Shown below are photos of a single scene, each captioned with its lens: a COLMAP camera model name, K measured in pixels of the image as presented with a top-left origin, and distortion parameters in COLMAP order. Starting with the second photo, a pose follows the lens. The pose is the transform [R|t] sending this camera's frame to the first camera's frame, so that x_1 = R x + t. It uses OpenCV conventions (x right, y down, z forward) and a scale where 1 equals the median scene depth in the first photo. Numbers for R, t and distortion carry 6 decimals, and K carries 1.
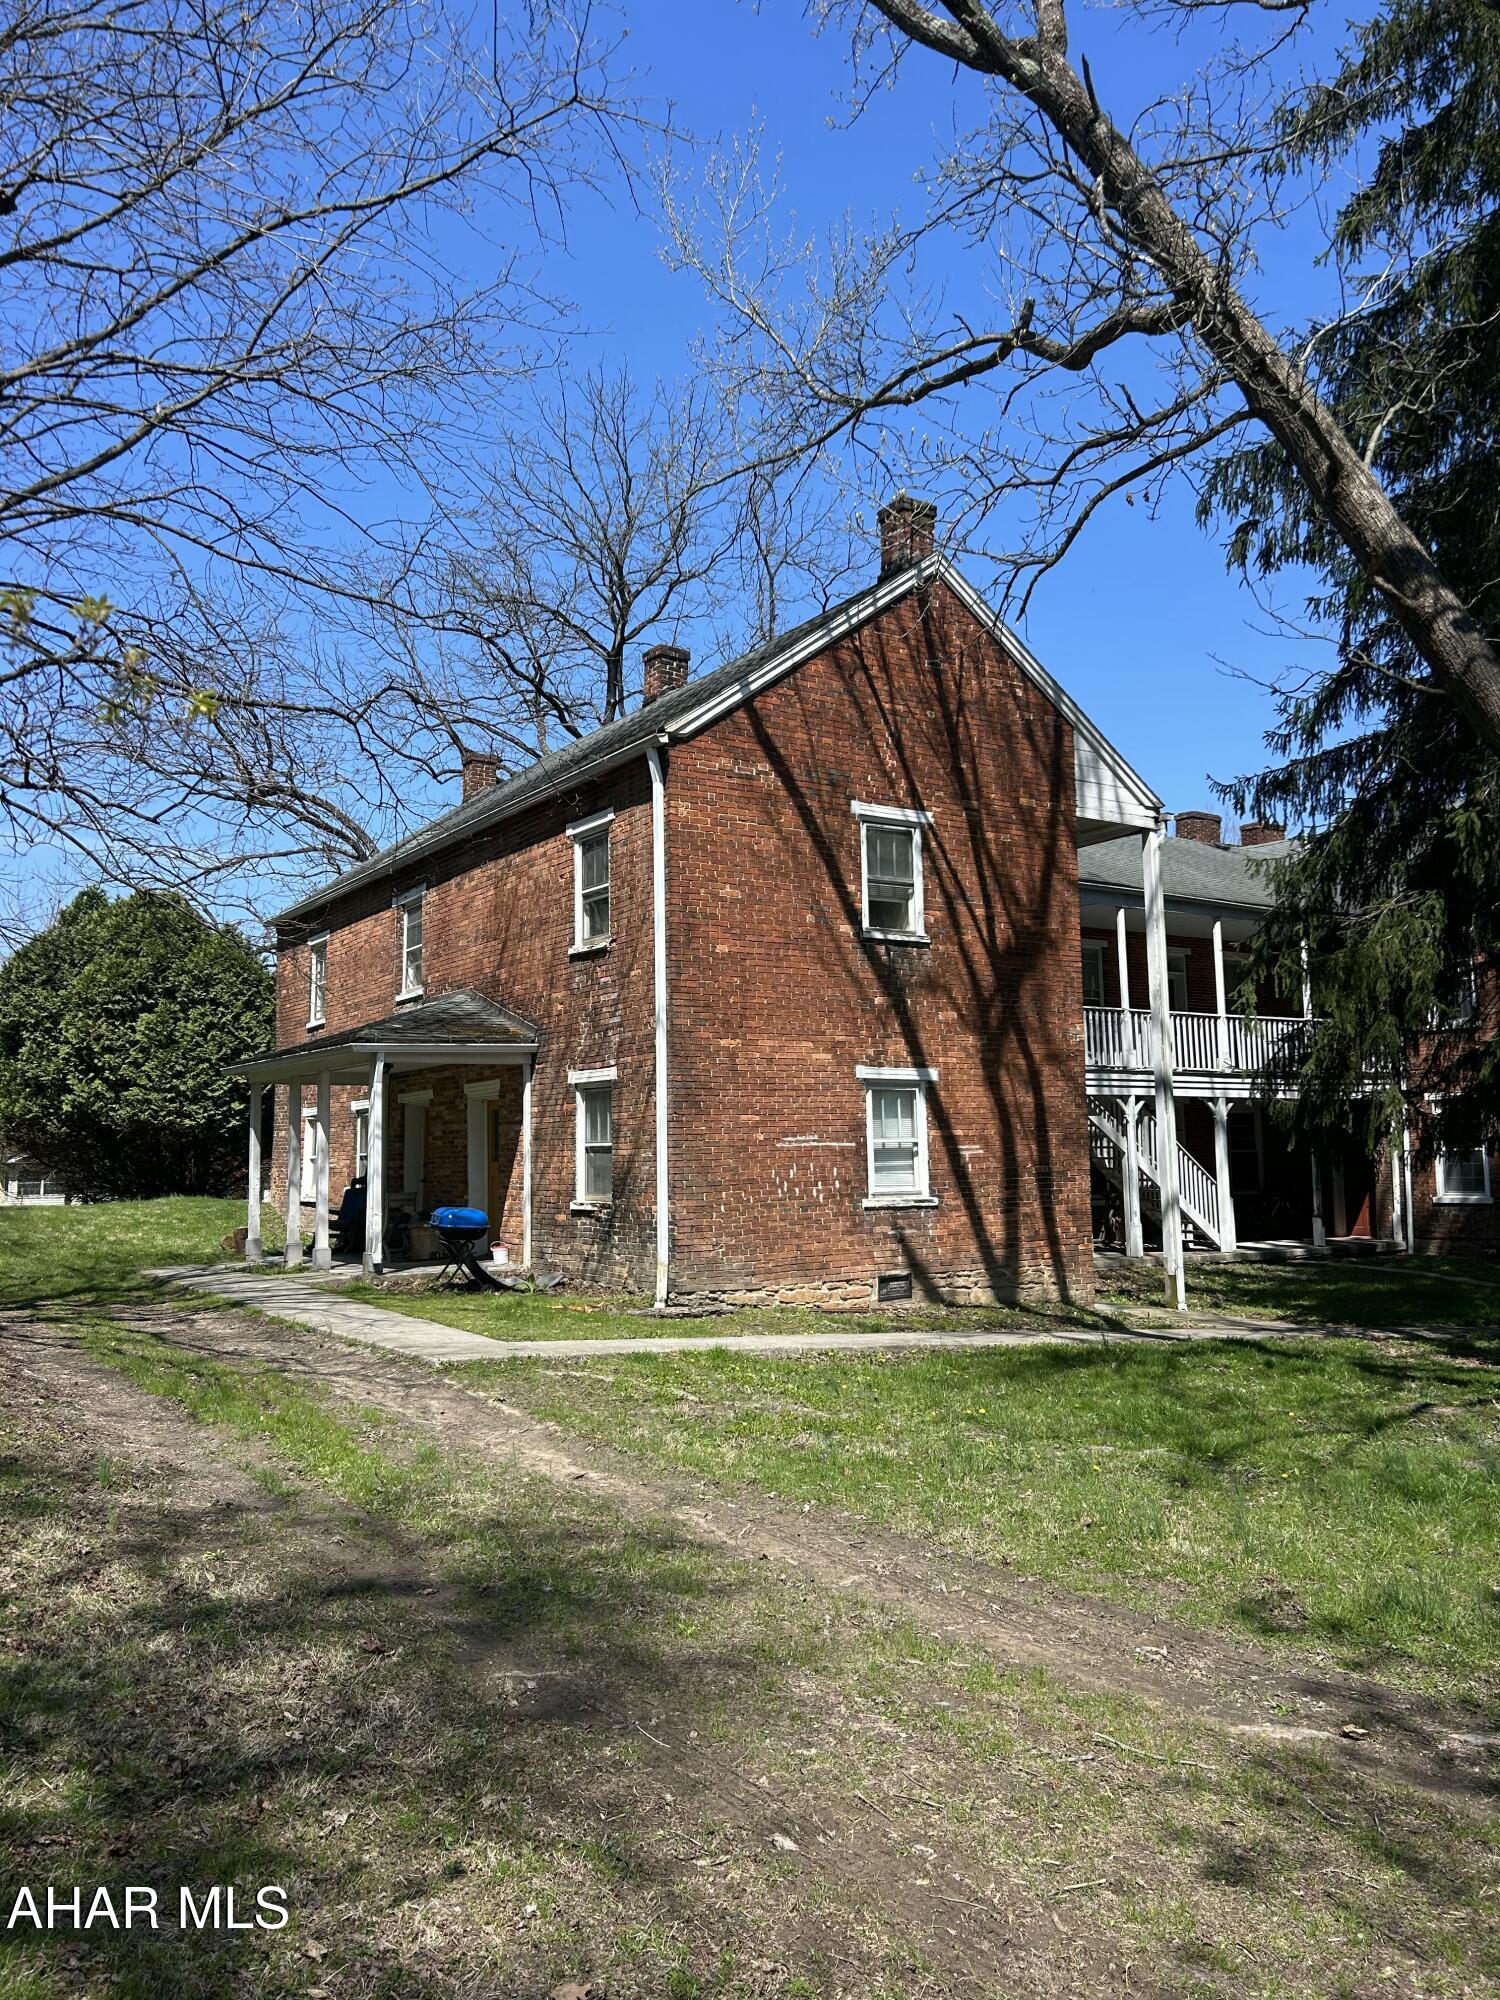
lens RADIAL K [[1496.3, 0, 746.2], [0, 1496.3, 1004.5], [0, 0, 1]] dist [0.048561, -0.059327]
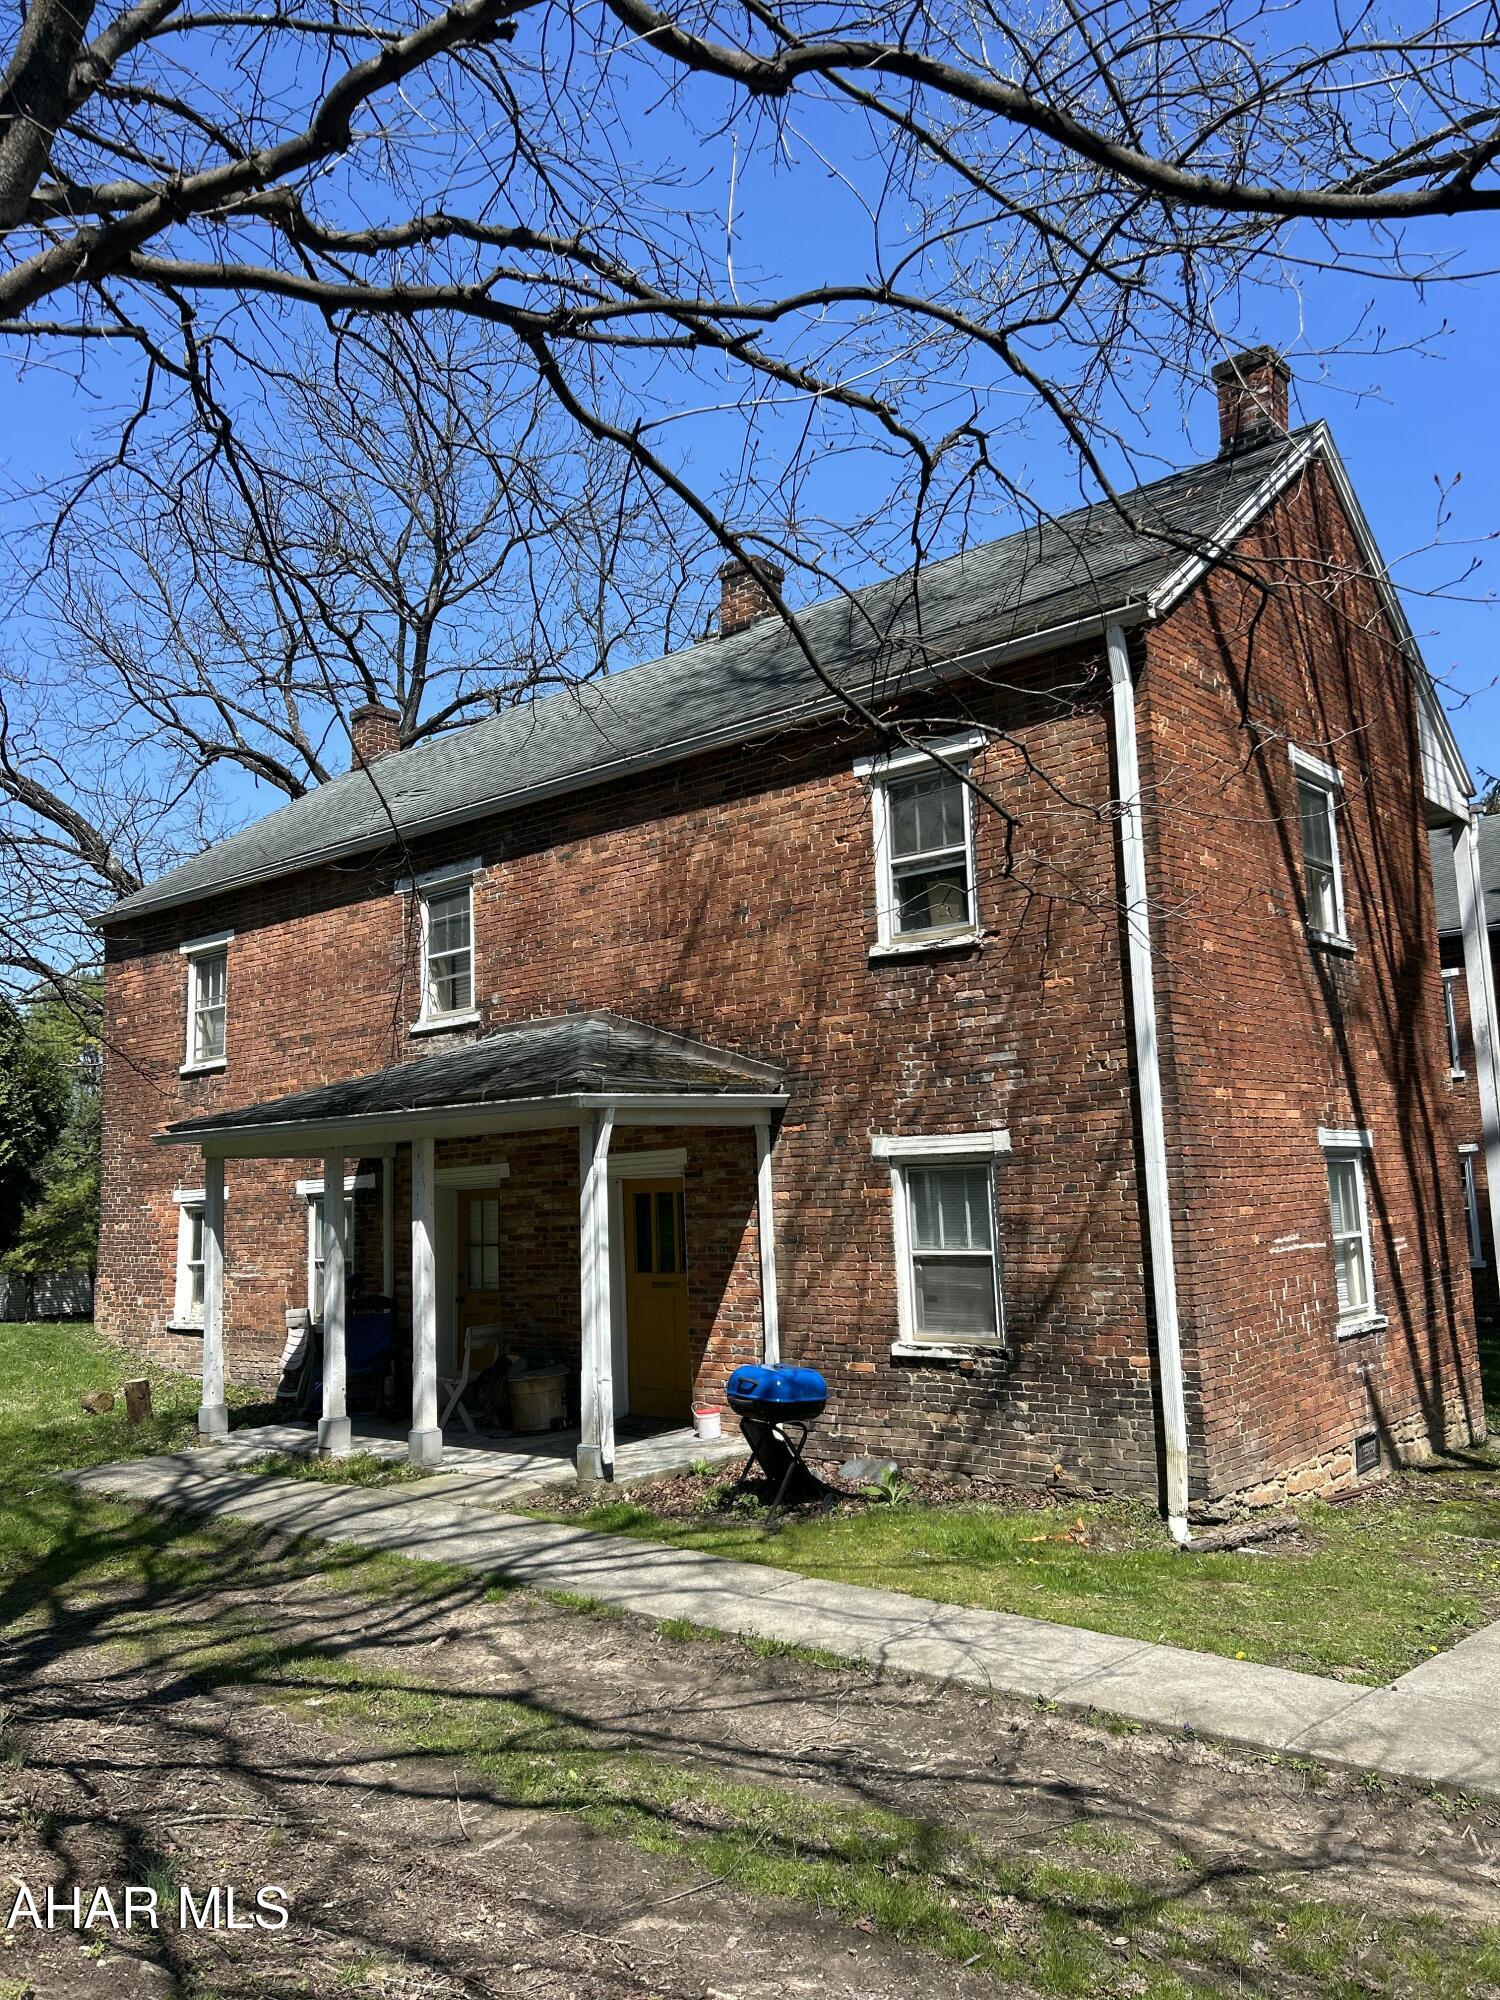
lens RADIAL K [[1496.3, 0, 744.9], [0, 1496.3, 998.0], [0, 0, 1]] dist [0.048561, -0.059327]
pose [[0.960285, 0.017625, 0.278465, -0.354089], [-0.006610, 0.999160, -0.040445, 0.011304], [-0.278944, 0.036998, 0.959594, 0.396935]]
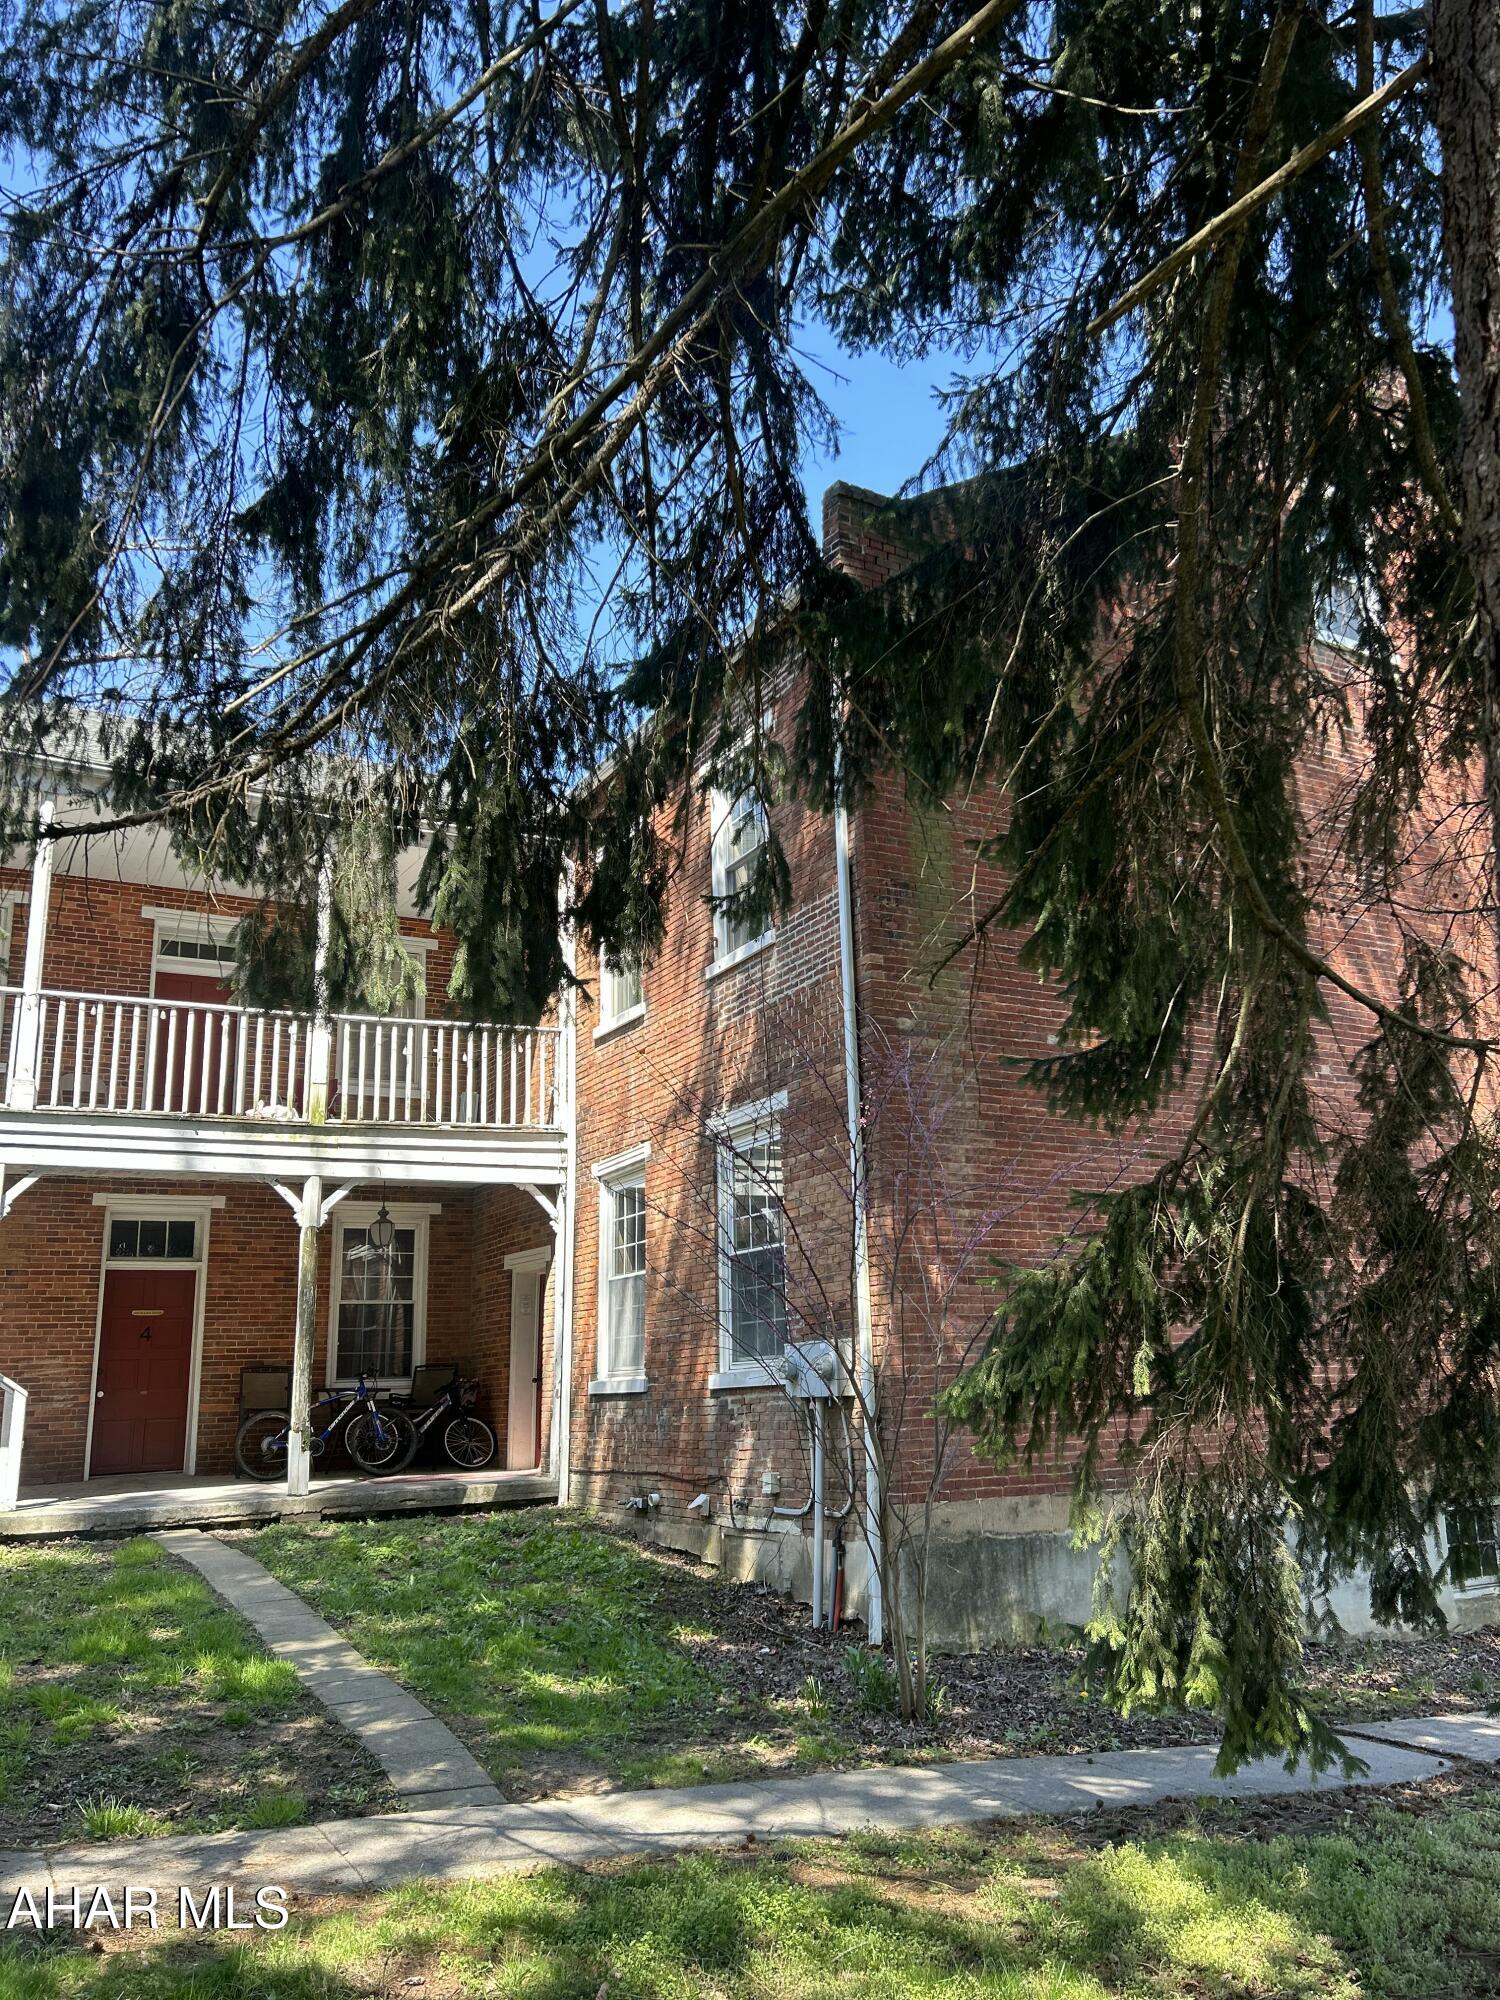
lens RADIAL K [[1496.3, 0, 750.9], [0, 1496.3, 1004.5], [0, 0, 1]] dist [0.048561, -0.059327]
pose [[0.998189, -0.029319, -0.052521, 0.948687], [0.021431, 0.989213, -0.144909, 0.142008], [0.056203, 0.143521, 0.988050, 0.923720]]
